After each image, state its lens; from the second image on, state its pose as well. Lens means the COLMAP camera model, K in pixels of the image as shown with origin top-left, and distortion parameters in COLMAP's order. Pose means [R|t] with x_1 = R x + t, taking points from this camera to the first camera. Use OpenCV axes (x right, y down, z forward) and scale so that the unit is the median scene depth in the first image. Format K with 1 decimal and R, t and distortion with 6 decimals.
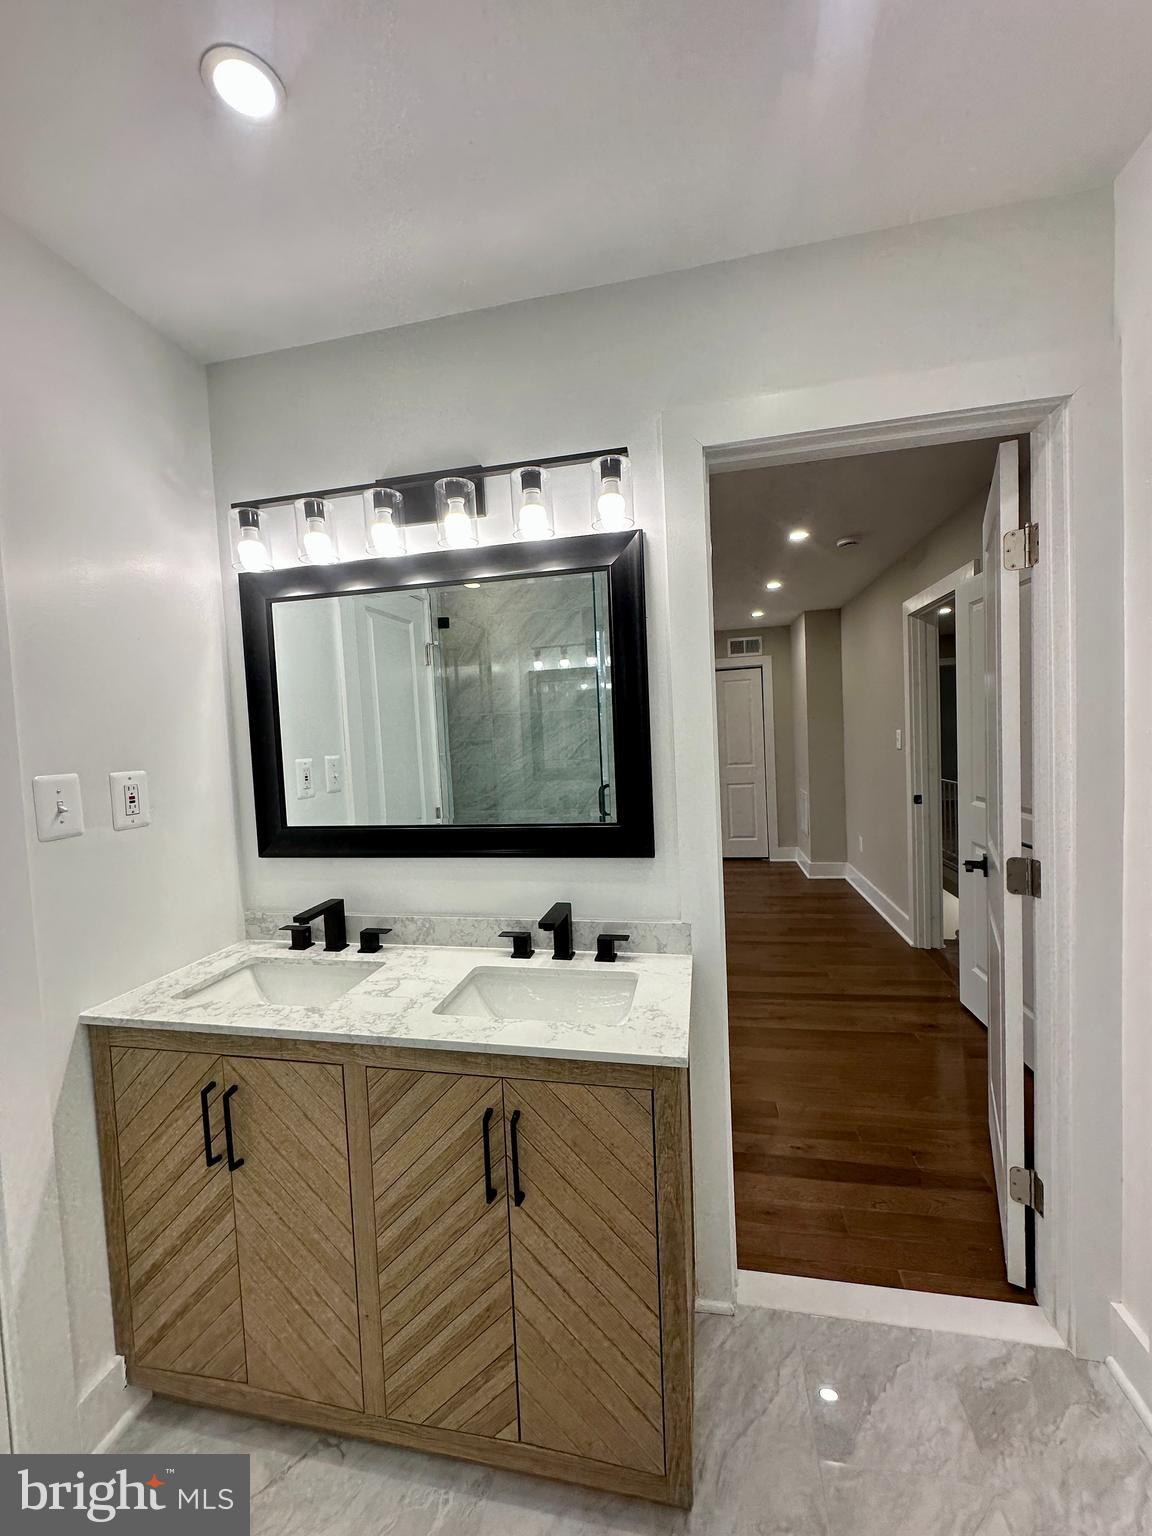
lens RADIAL K [[612.3, 0, 577.9], [0, 612.3, 767.8], [0, 0, 1]] dist [-0.003124, 0.001512]
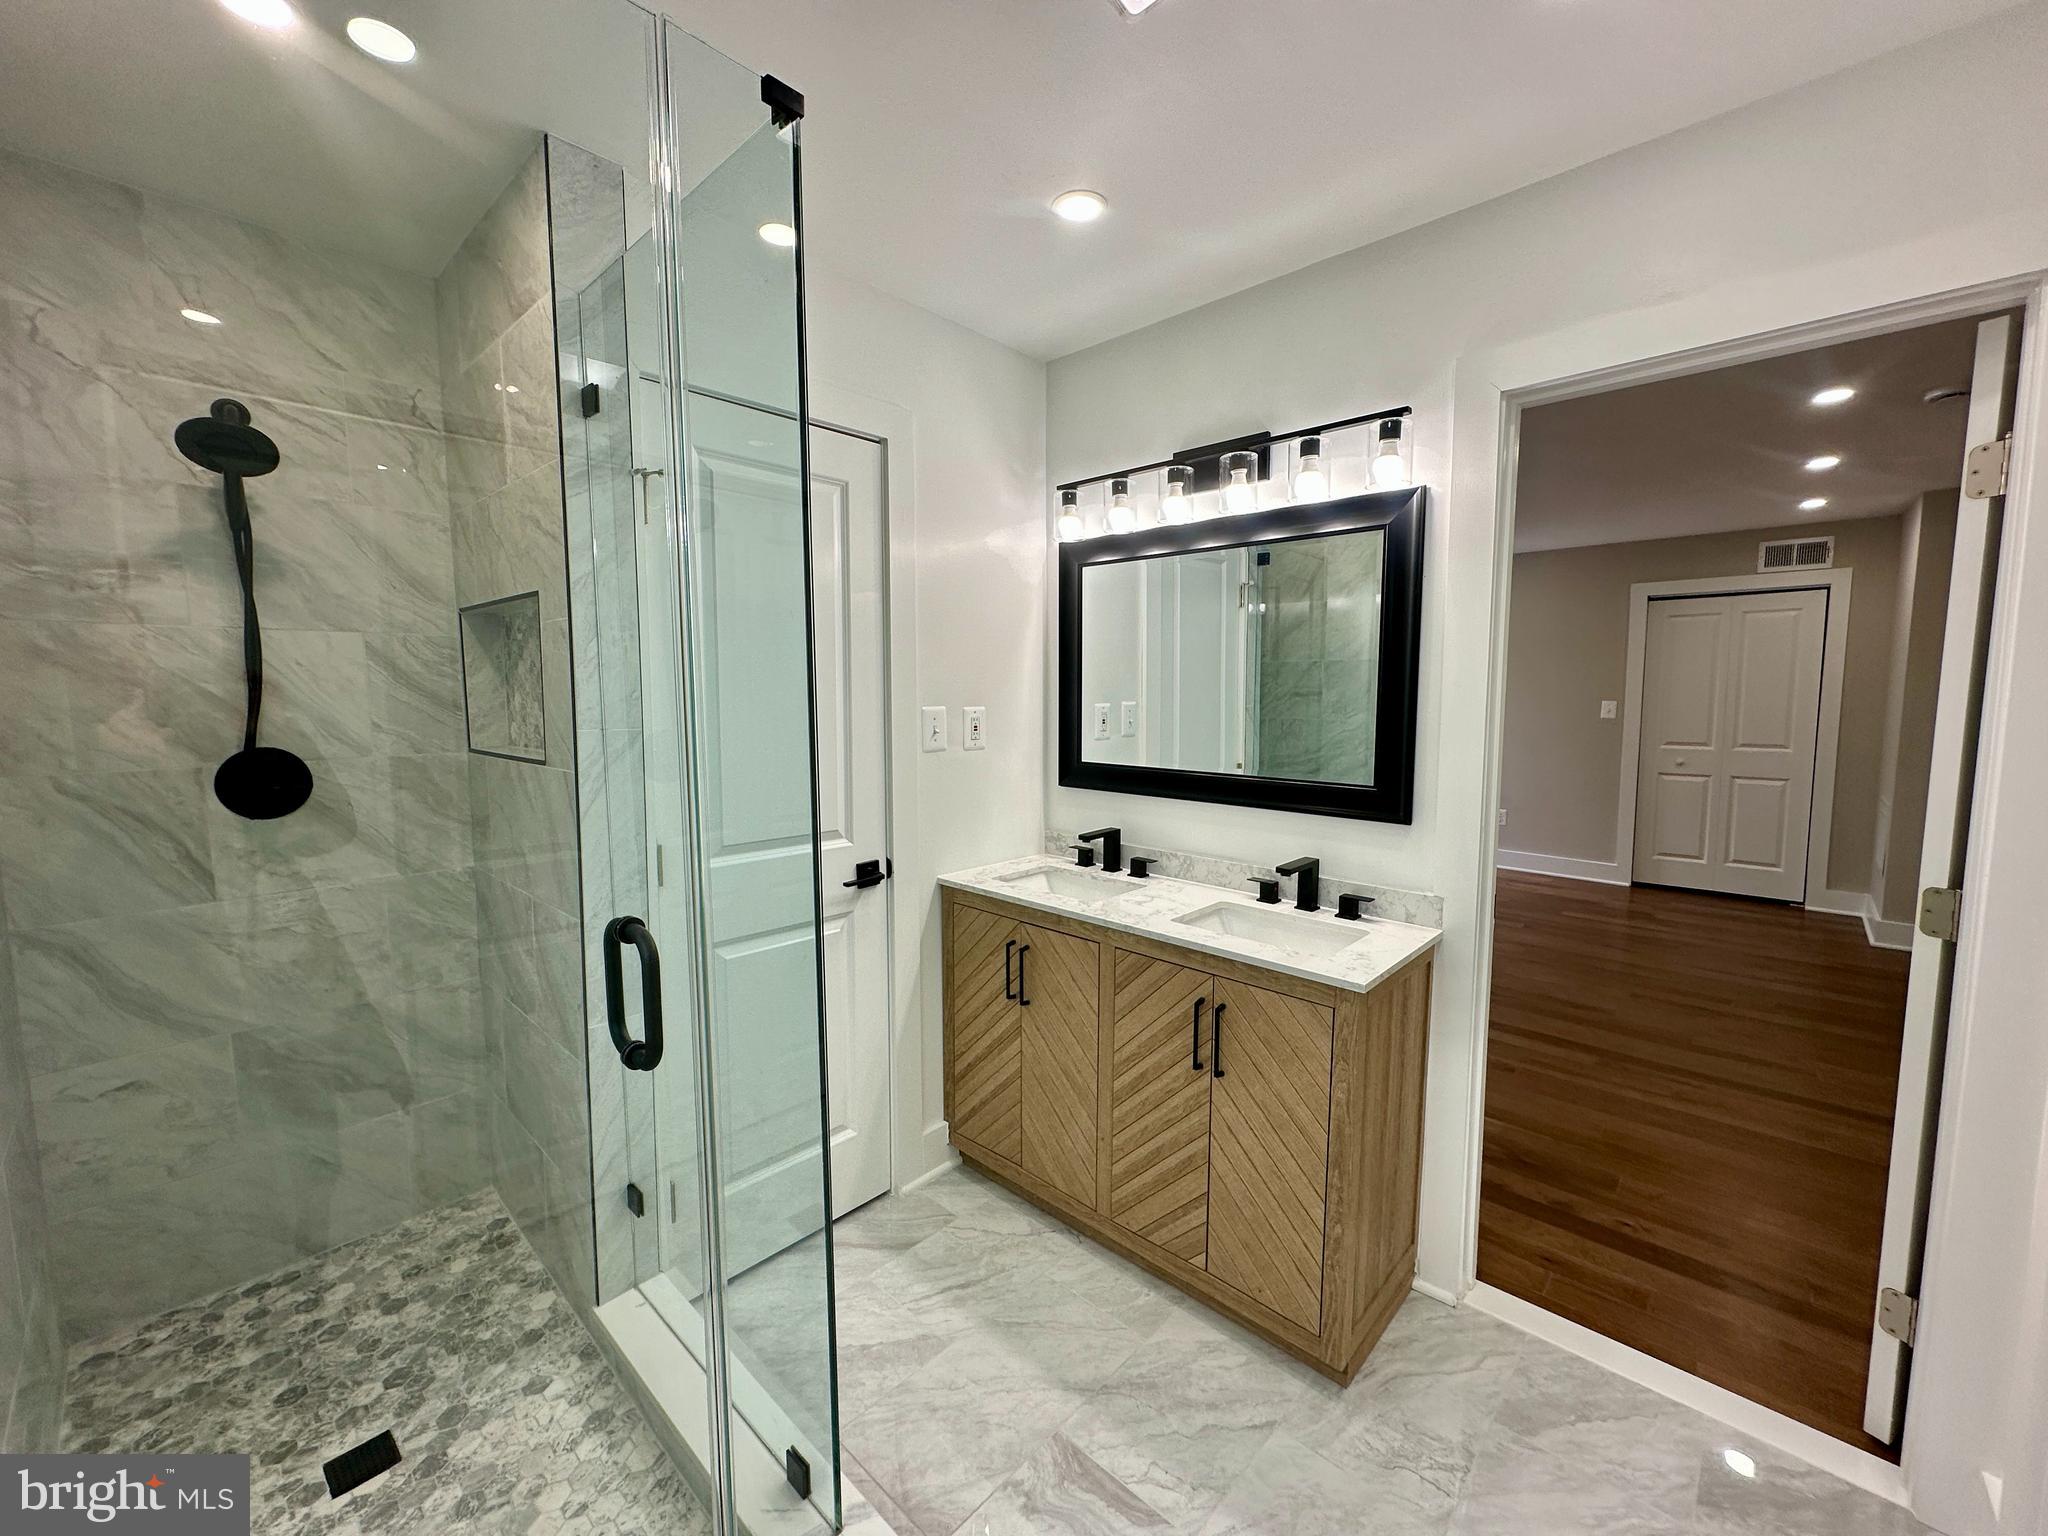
lens RADIAL K [[816.4, 0, 1025.0], [0, 816.4, 768.5], [0, 0, 1]] dist [-0.003124, 0.001512]
pose [[0.850522, 0.095338, -0.517226, 0.281776], [-0.063603, 0.994860, 0.078789, -0.007172], [0.522079, -0.034115, 0.852214, -0.450039]]
